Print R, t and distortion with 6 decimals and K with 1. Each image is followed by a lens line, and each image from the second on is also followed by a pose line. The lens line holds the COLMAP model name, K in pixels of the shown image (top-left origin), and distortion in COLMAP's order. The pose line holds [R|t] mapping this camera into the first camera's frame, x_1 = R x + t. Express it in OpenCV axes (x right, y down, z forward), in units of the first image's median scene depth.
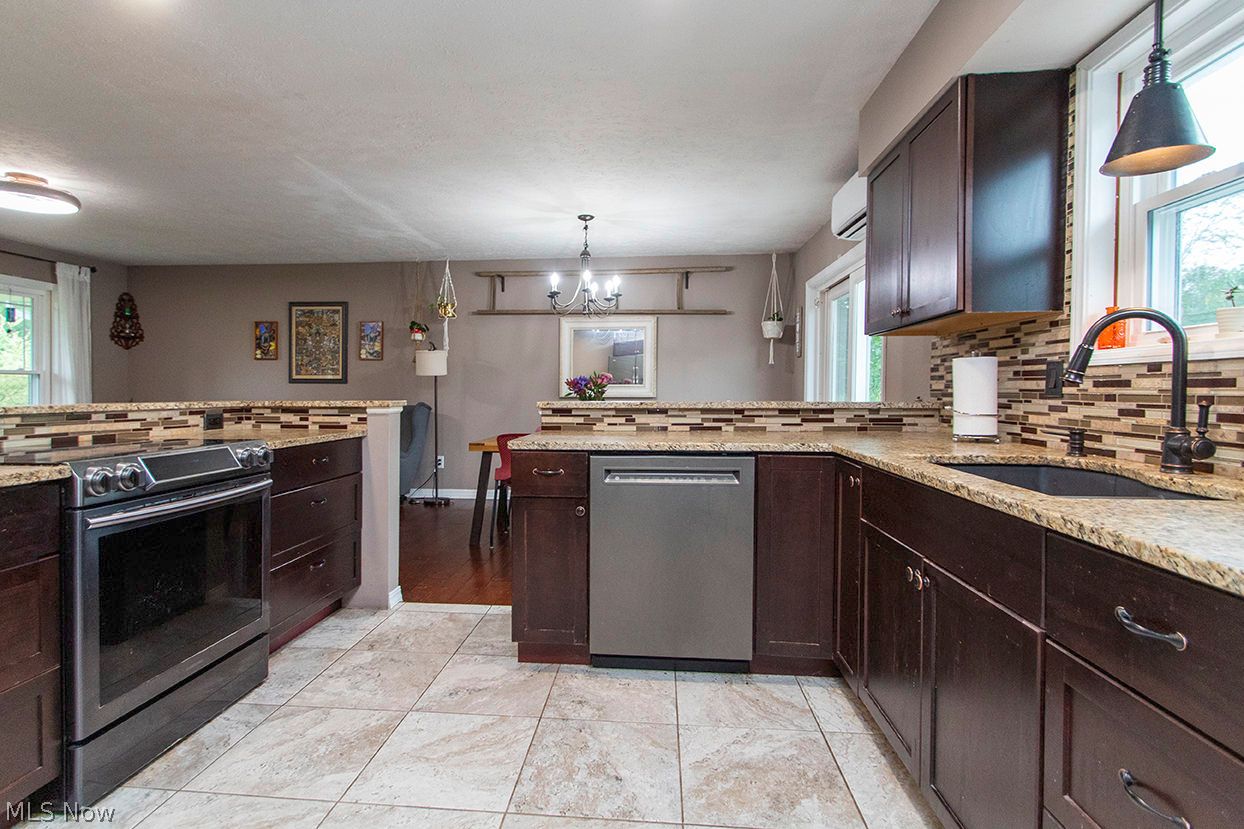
lens RADIAL K [[597.7, 0, 614.9], [0, 597.7, 404.8], [0, 0, 1]] dist [0.001609, -0.001953]
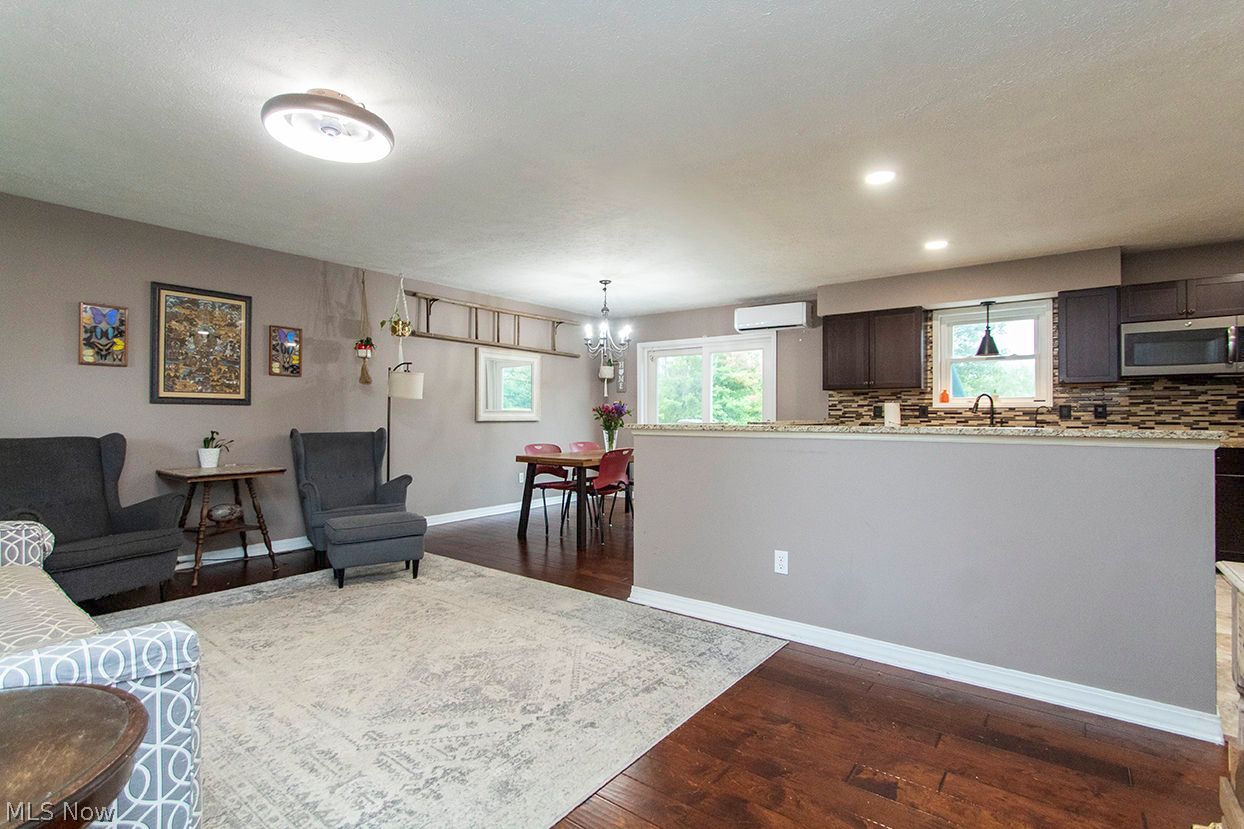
lens RADIAL K [[584.6, 0, 608.6], [0, 584.6, 408.6], [0, 0, 1]] dist [-0.004161, -0.000673]
pose [[0.554329, 0.010827, 0.832227, -1.748489], [0.018553, 0.999506, -0.025360, -0.009190], [-0.832091, 0.029498, 0.553855, 0.477760]]
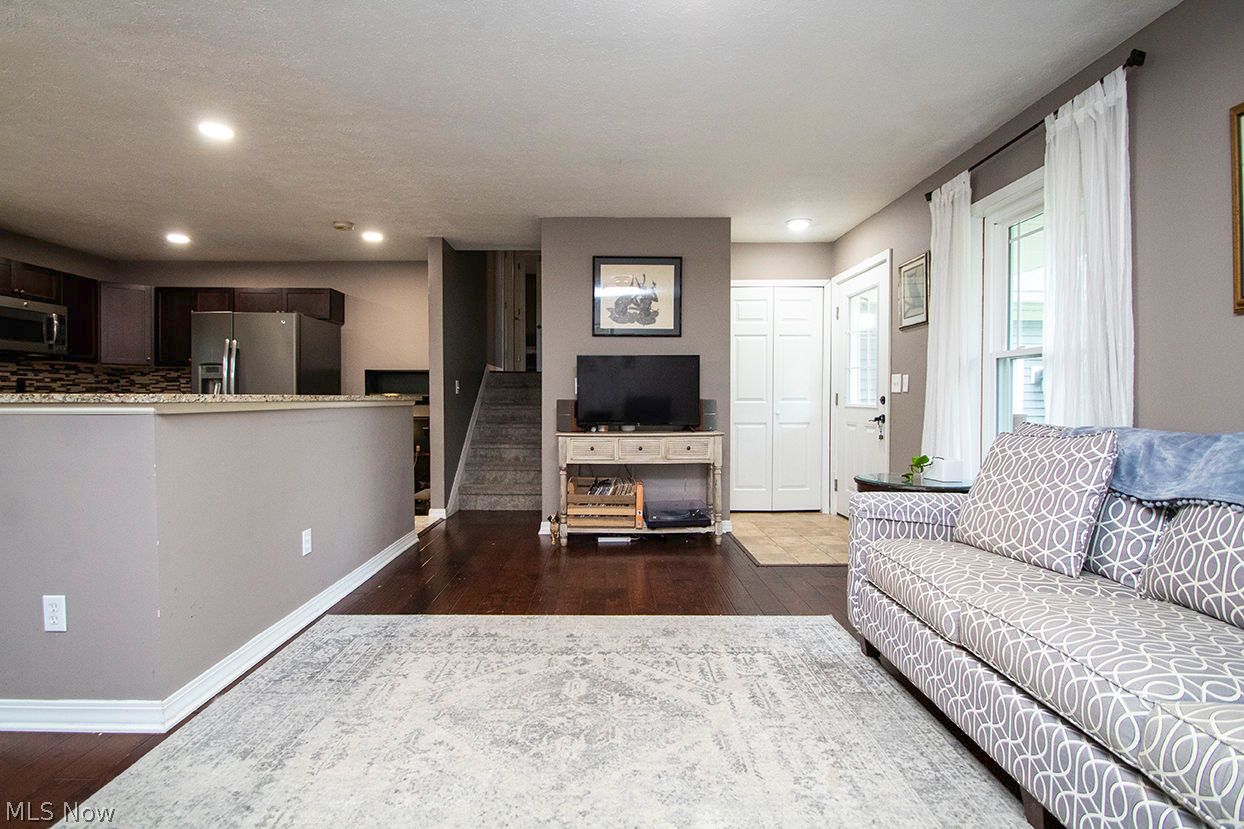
lens RADIAL K [[584.6, 0, 606.9], [0, 584.6, 407.2], [0, 0, 1]] dist [-0.004161, -0.000673]
pose [[-0.996989, 0.003371, -0.077466, -1.144118], [0.000281, 0.999205, 0.039860, -0.019178], [0.077538, 0.039719, -0.996198, 1.778439]]
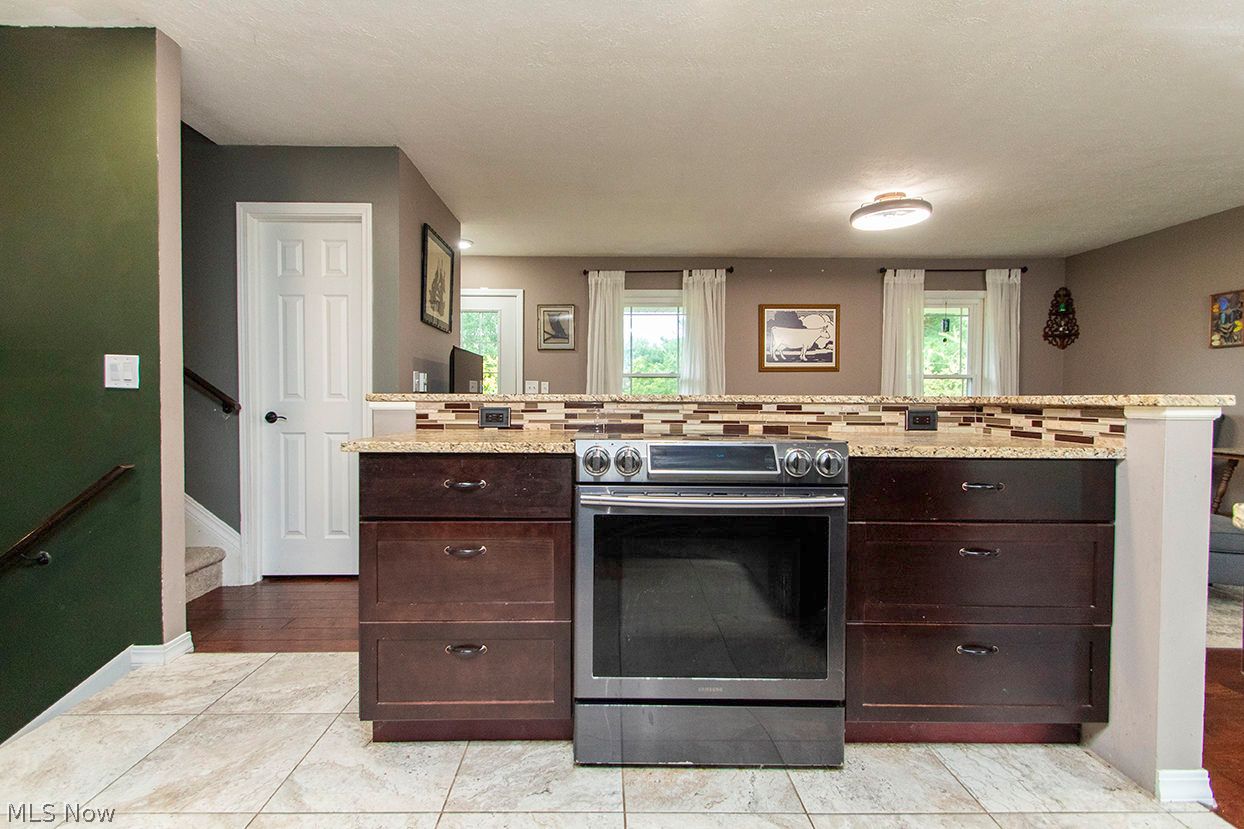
lens RADIAL K [[597.7, 0, 609.0], [0, 597.7, 404.1], [0, 0, 1]] dist [0.001609, -0.001953]
pose [[0.085189, 0.010410, -0.996310, 0.096323], [-0.028319, 0.999567, 0.008022, 0.010976], [0.995962, 0.027531, 0.085447, 0.506773]]
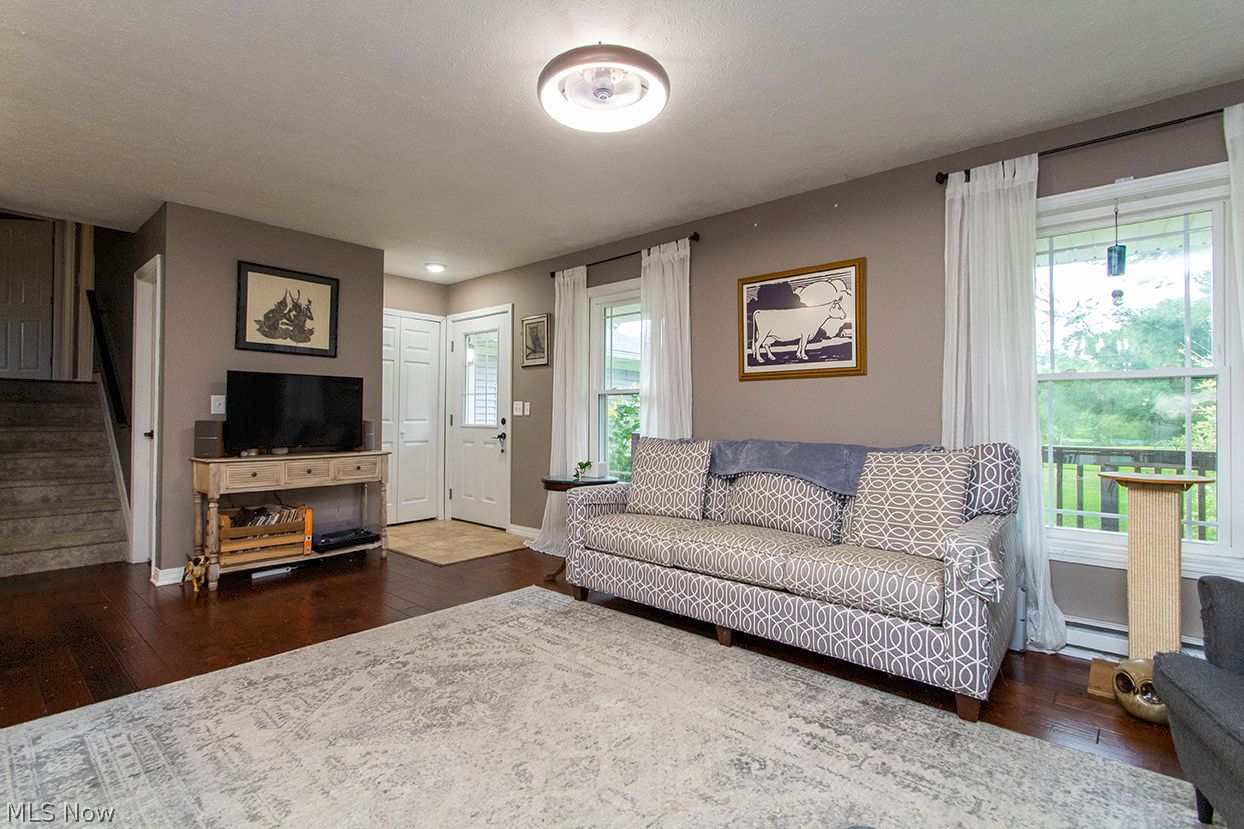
lens RADIAL K [[584.6, 0, 608.4], [0, 584.6, 413.3], [0, 0, 1]] dist [-0.004161, -0.000673]
pose [[-0.607129, -0.009700, -0.794544, -0.666682], [-0.025801, 0.999639, 0.007511, -0.026744], [0.794184, 0.025060, -0.607160, 1.755880]]
